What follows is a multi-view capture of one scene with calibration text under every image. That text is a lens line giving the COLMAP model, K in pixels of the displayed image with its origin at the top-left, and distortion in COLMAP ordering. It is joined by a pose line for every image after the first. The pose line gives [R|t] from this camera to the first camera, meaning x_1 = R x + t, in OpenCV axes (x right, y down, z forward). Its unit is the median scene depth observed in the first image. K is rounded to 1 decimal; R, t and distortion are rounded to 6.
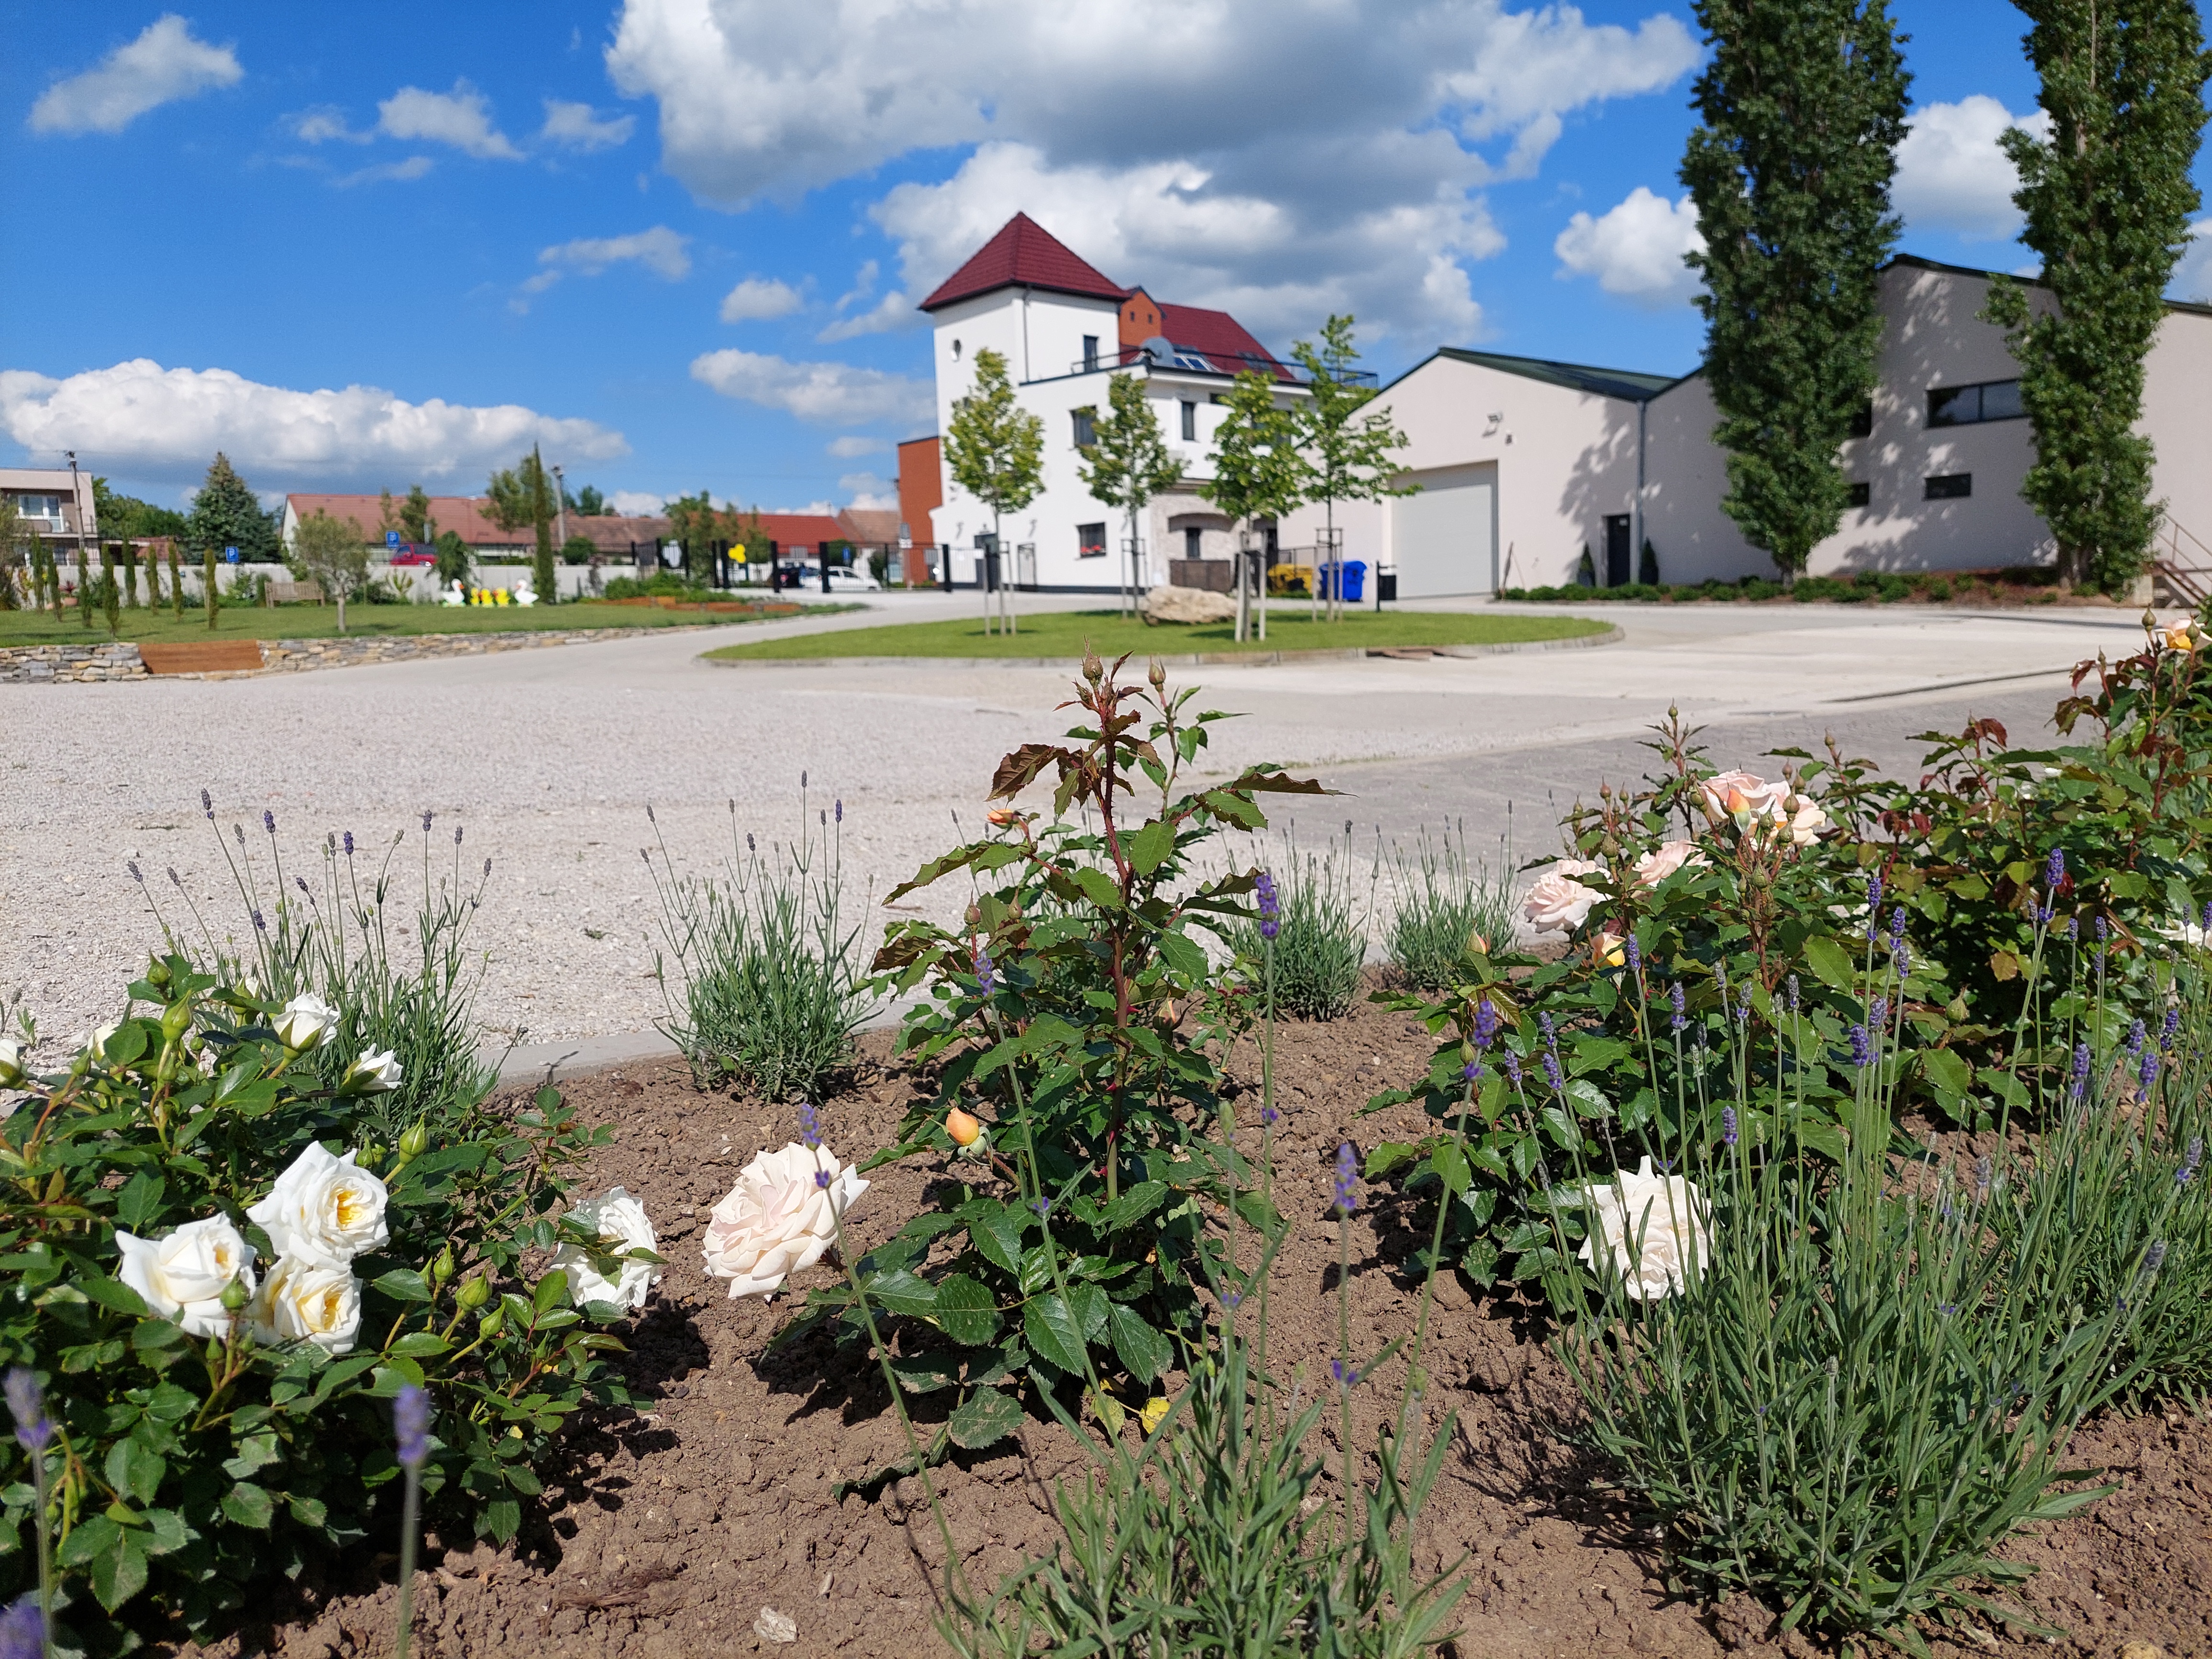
lens RADIAL K [[1533.5, 0, 1109.9], [0, 1533.5, 827.6], [0, 0, 1]] dist [-0.034380, -0.002712]
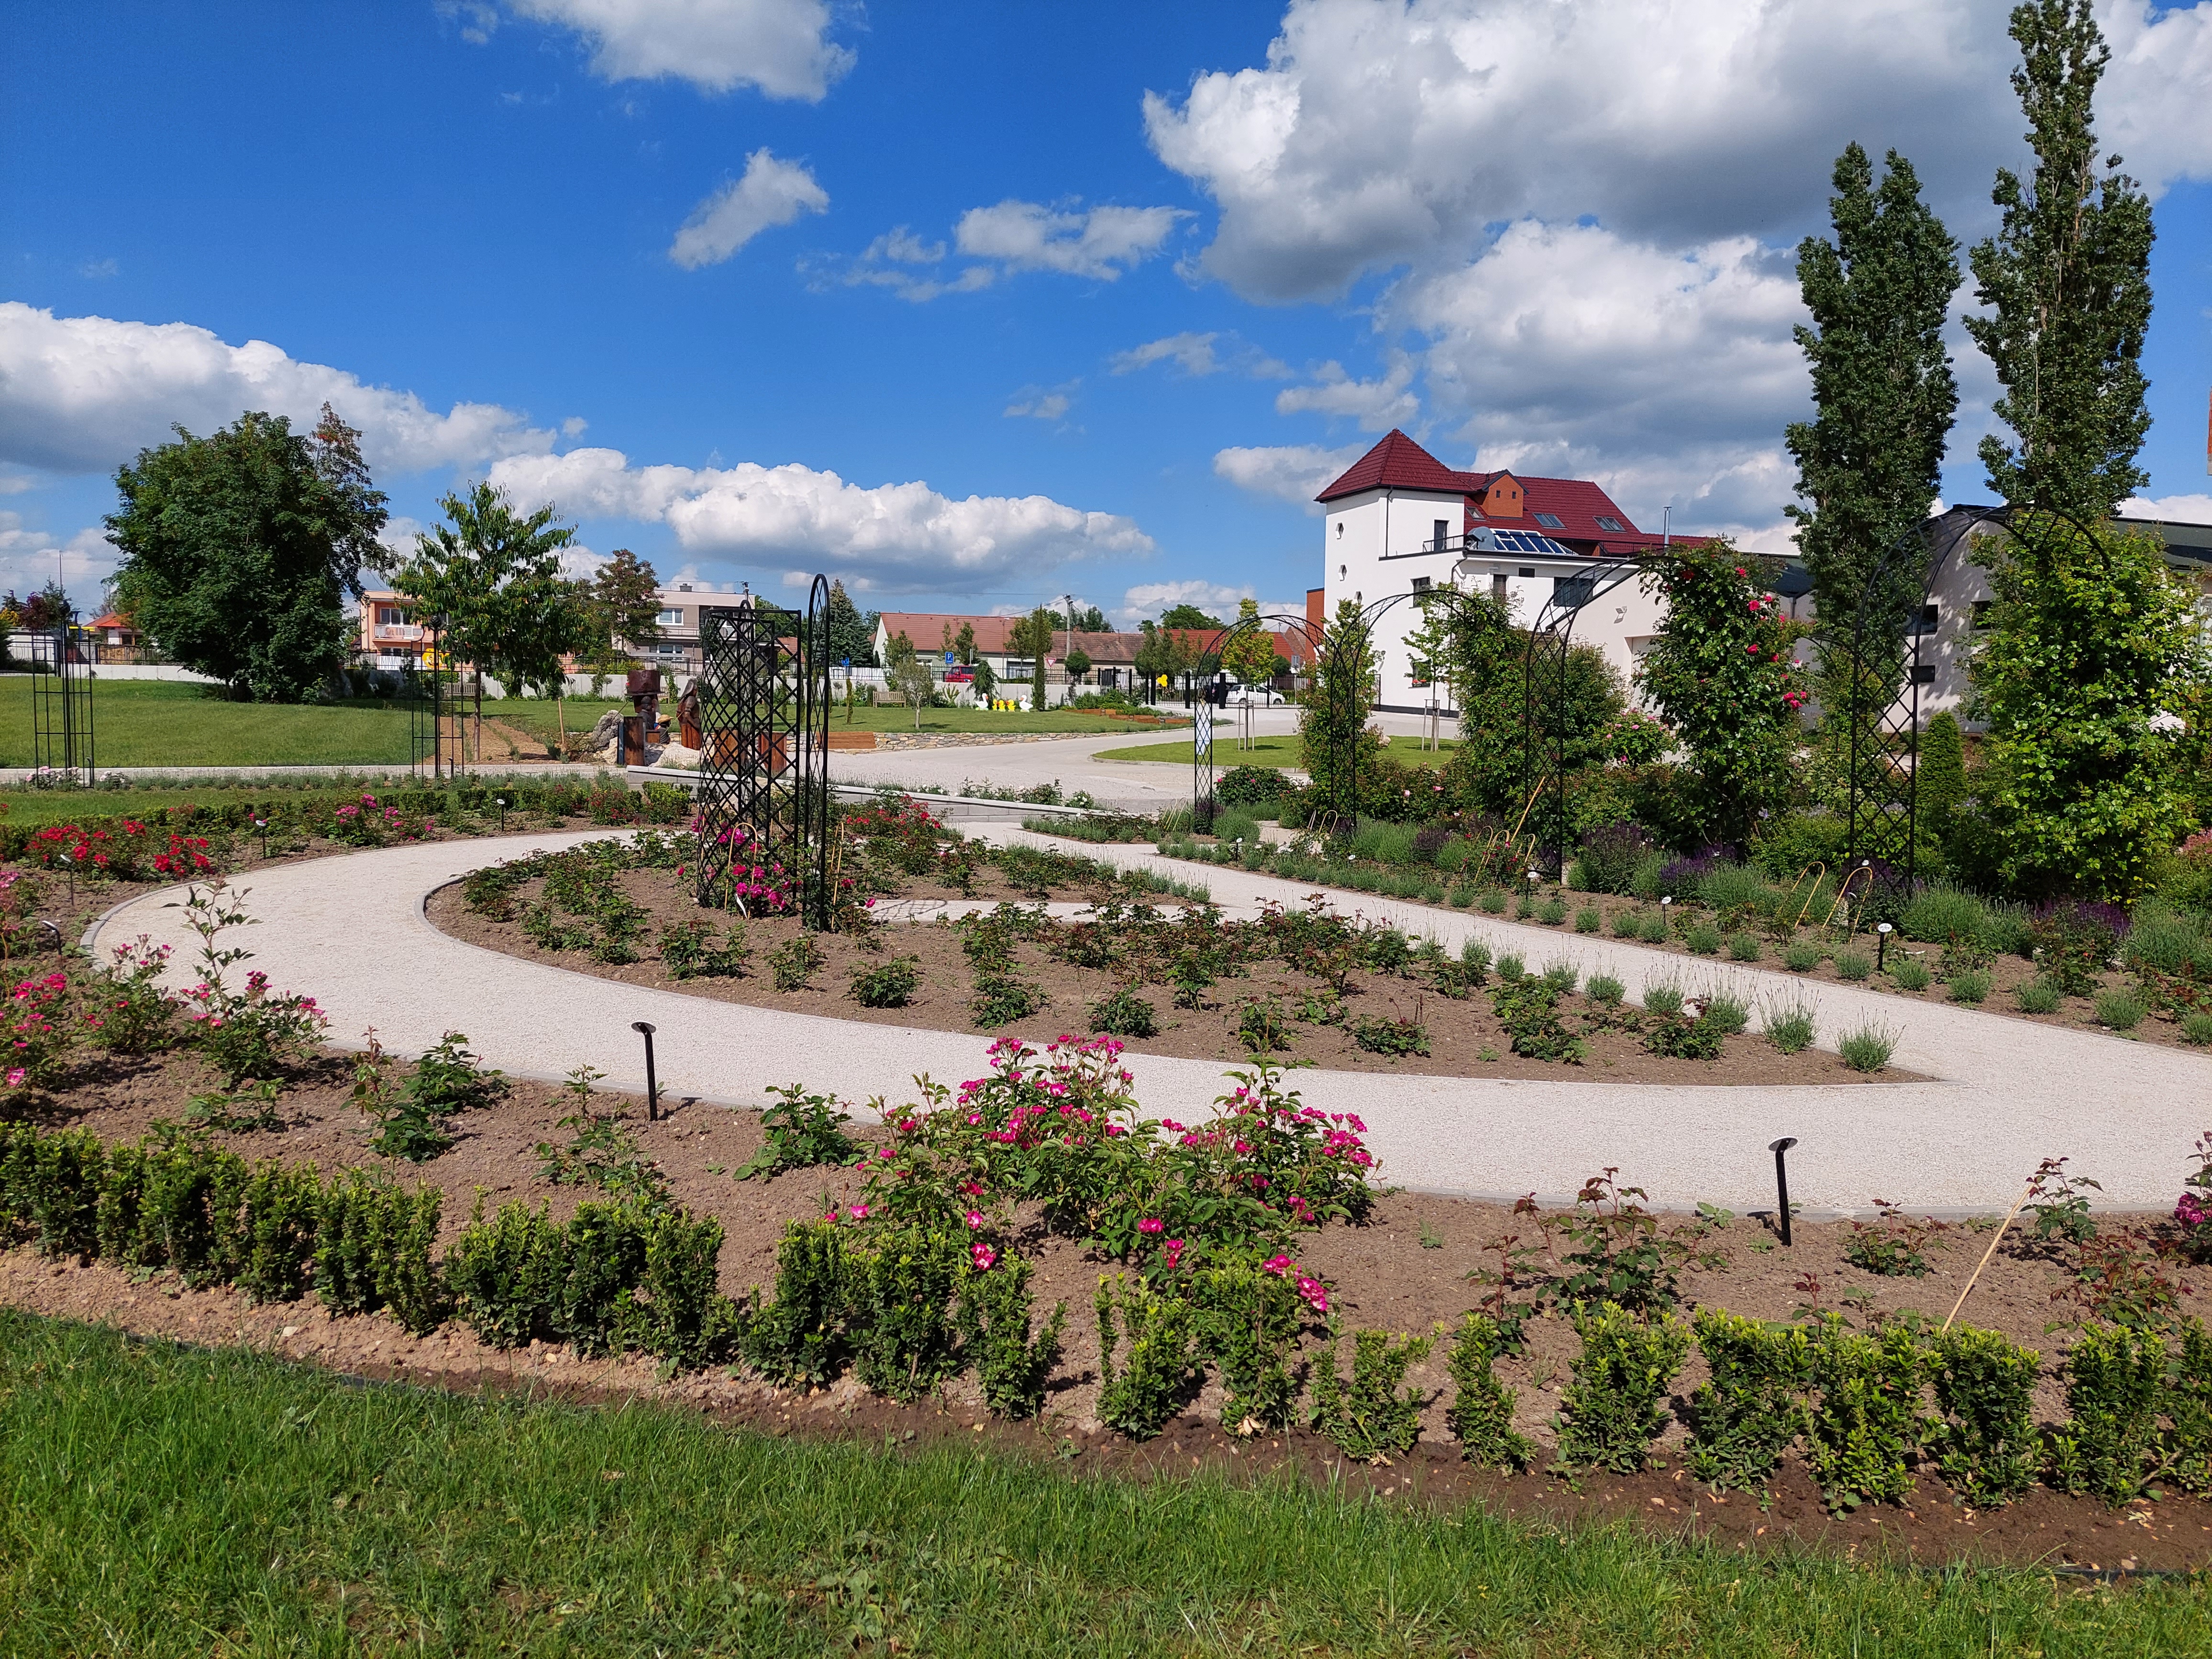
lens RADIAL K [[1533.5, 0, 1104.6], [0, 1533.5, 829.8], [0, 0, 1]] dist [-0.034380, -0.002712]
pose [[0.946275, 0.062950, -0.317177, 0.183911], [-0.078756, 0.996198, -0.037248, 0.024144], [0.313626, 0.060226, 0.947635, -0.418819]]
